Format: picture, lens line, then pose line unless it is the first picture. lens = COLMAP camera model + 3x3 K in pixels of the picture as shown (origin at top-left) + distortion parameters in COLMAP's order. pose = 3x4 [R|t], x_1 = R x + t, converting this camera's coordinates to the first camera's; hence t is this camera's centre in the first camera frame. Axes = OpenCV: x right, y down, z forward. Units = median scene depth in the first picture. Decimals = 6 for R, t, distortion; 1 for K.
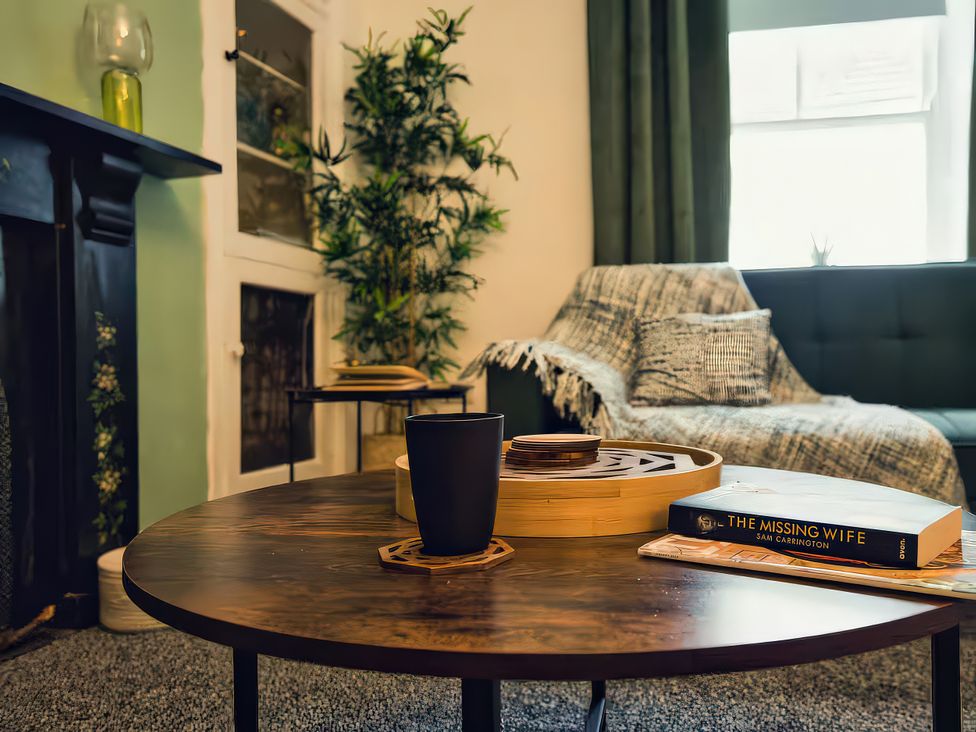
lens RADIAL K [[728.2, 0, 492.7], [0, 728.2, 367.4], [0, 0, 1]] dist [-0.010455, -0.000858]
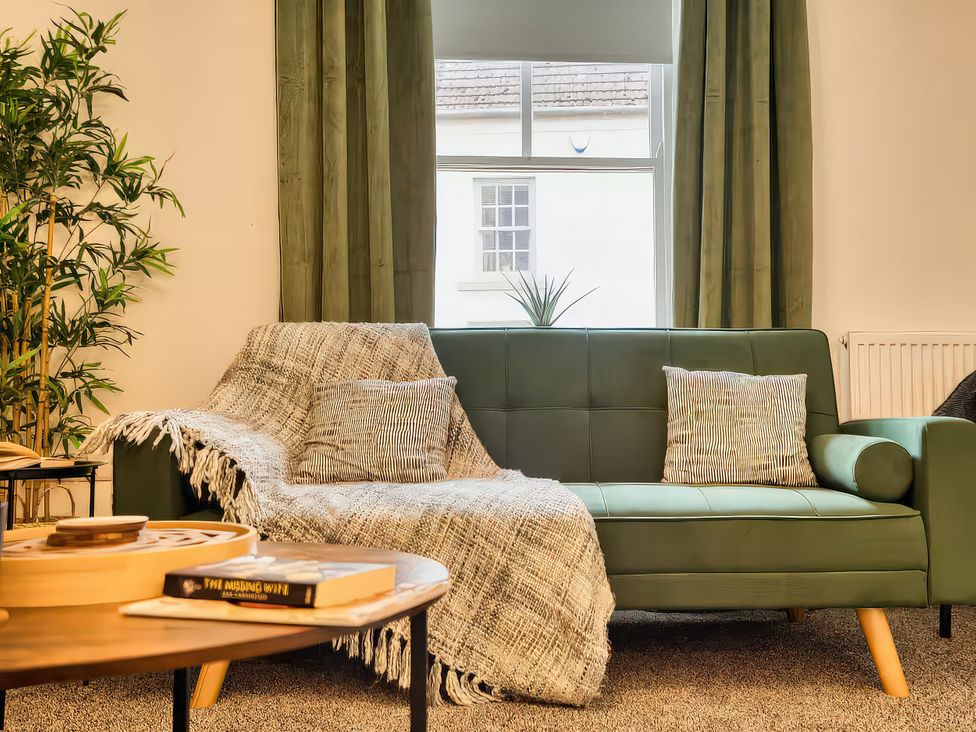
lens RADIAL K [[983.3, 0, 485.2], [0, 983.3, 362.9], [0, 0, 1]] dist [0.073111, 0.000000]
pose [[0.968269, 0.017817, 0.249274, 0.100688], [-0.002407, 0.998074, -0.061987, -0.017887], [-0.249898, 0.059420, 0.966447, -0.224359]]
